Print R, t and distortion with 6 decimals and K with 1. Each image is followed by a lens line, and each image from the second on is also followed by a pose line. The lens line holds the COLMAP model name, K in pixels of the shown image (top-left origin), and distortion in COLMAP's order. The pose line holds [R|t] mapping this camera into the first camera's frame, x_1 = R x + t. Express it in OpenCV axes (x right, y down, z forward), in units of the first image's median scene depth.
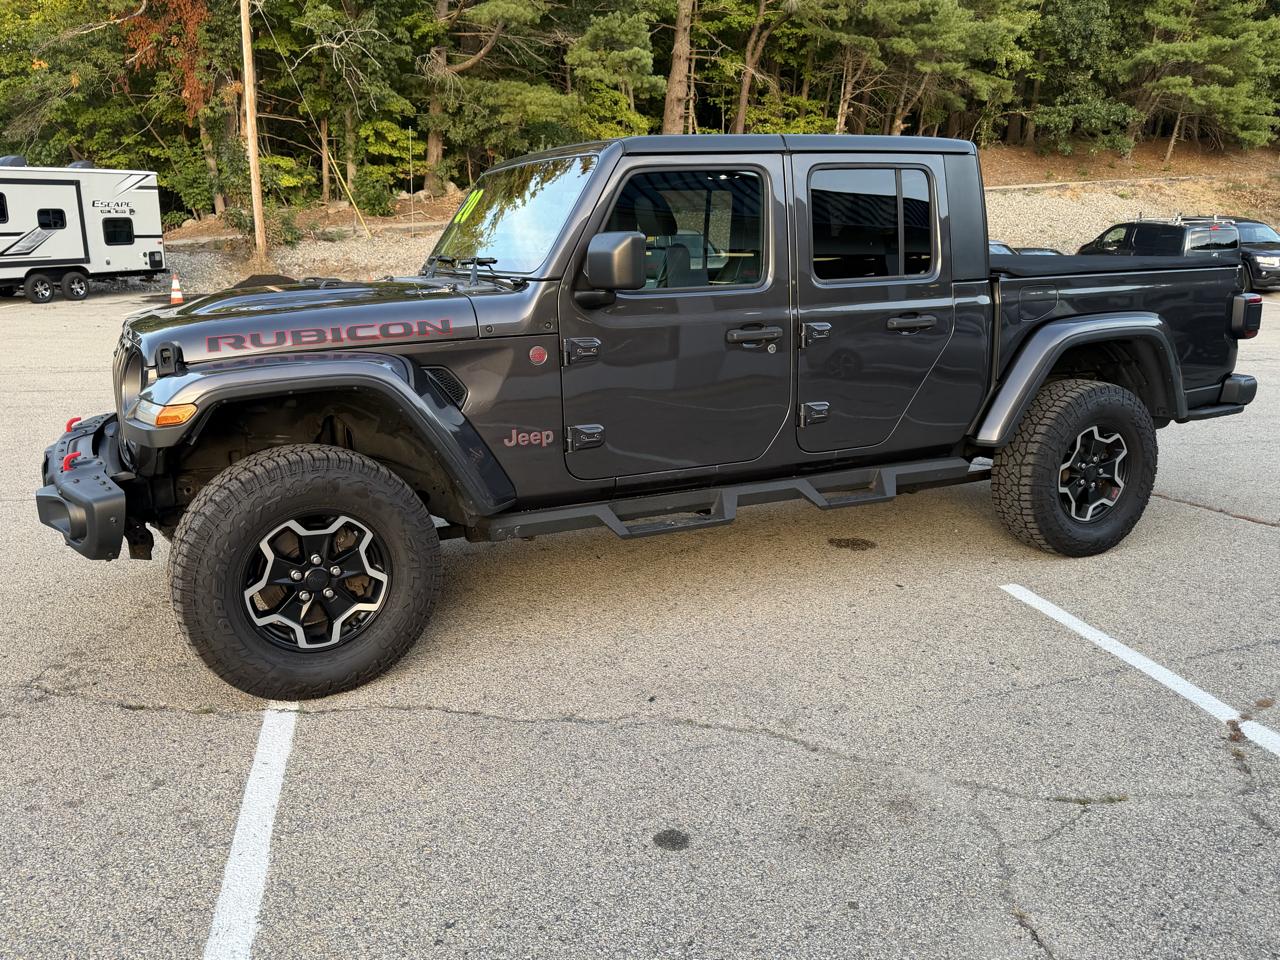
lens RADIAL K [[1051.5, 0, 640.0], [0, 1051.5, 480.0], [0, 0, 1]] dist [0.068761, -0.099747]
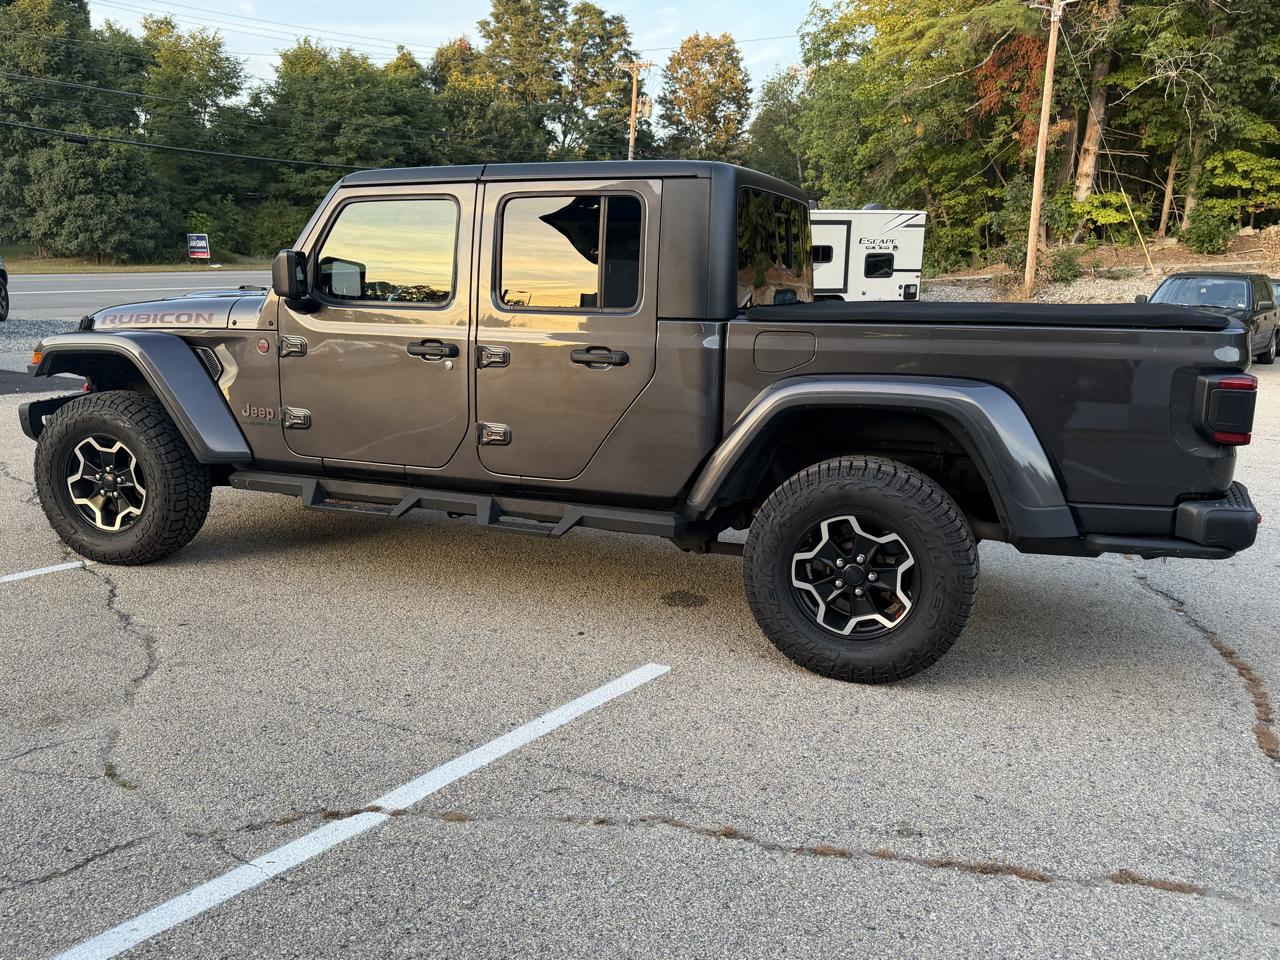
lens RADIAL K [[1051.5, 0, 640.0], [0, 1051.5, 480.0], [0, 0, 1]] dist [0.068761, -0.099747]
pose [[0.683493, 0.166423, -0.710732, 0.119071], [-0.190423, 0.980601, 0.046490, -0.011376], [0.704681, 0.103565, 0.701925, 0.046901]]
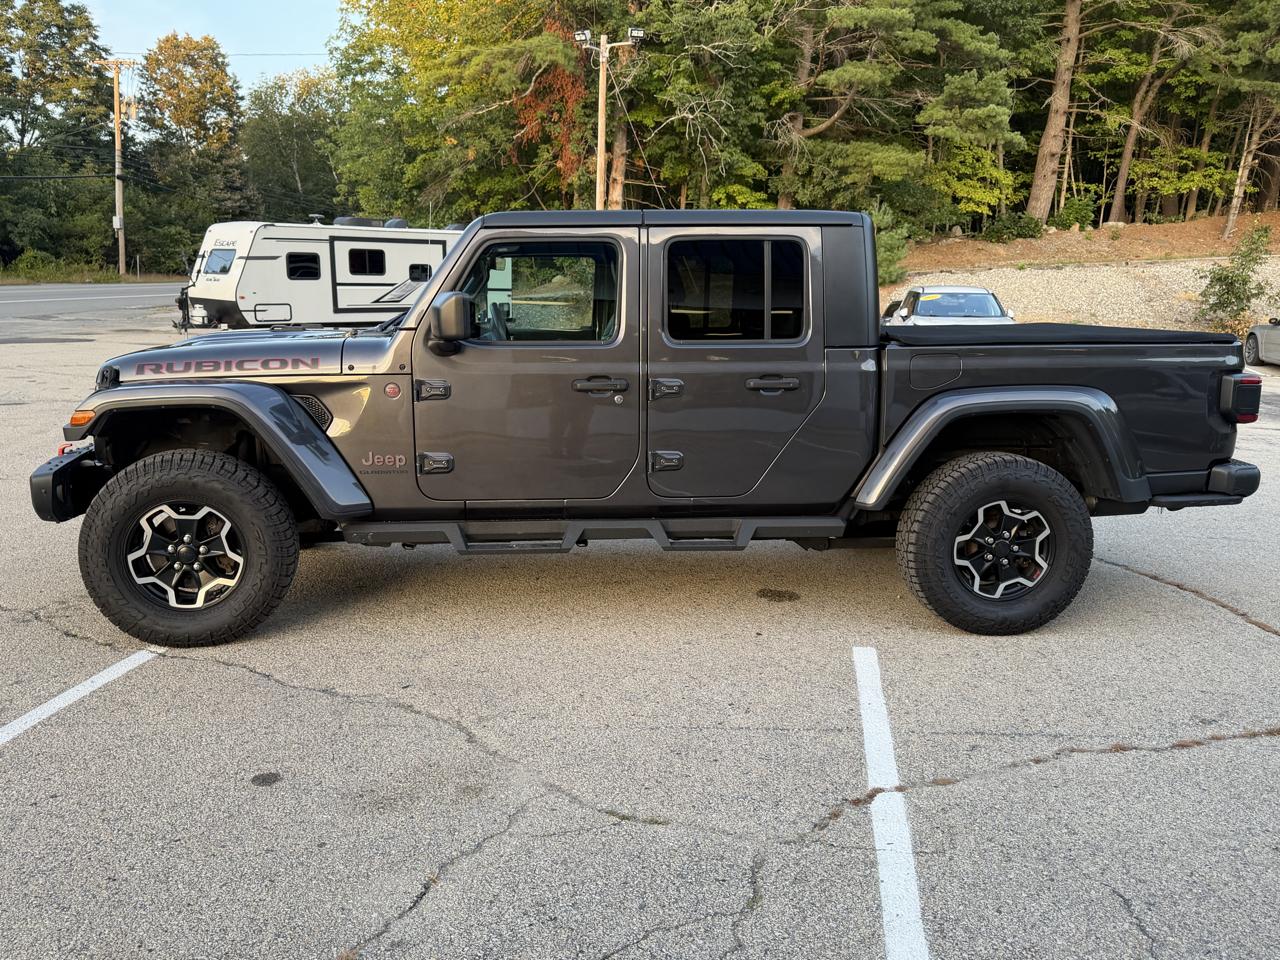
lens RADIAL K [[1051.6, 0, 637.8], [0, 1051.6, 481.5], [0, 0, 1]] dist [0.066199, -0.094843]
pose [[0.936608, 0.081467, -0.340777, 0.060867], [-0.098250, 0.994639, -0.032253, -0.000583], [0.336323, 0.063689, 0.939591, -0.003094]]
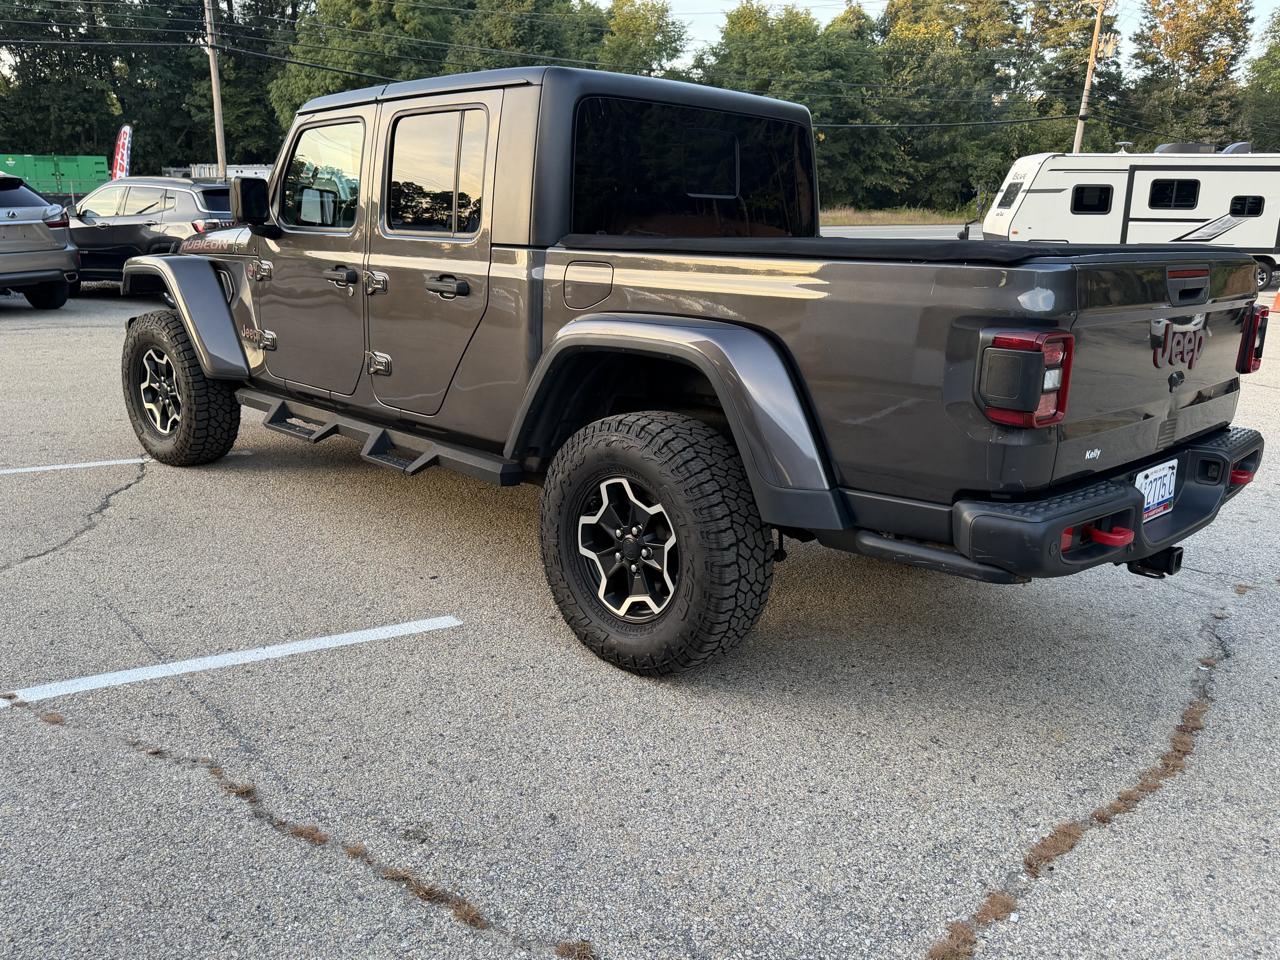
lens RADIAL K [[1048.6, 0, 636.0], [0, 1048.6, 491.5], [0, 0, 1]] dist [0.025884, -0.026203]
pose [[0.334756, 0.257982, -0.906302, 0.141448], [-0.242944, 0.952907, 0.181513, -0.022595], [0.910449, 0.159418, 0.381667, 0.103450]]
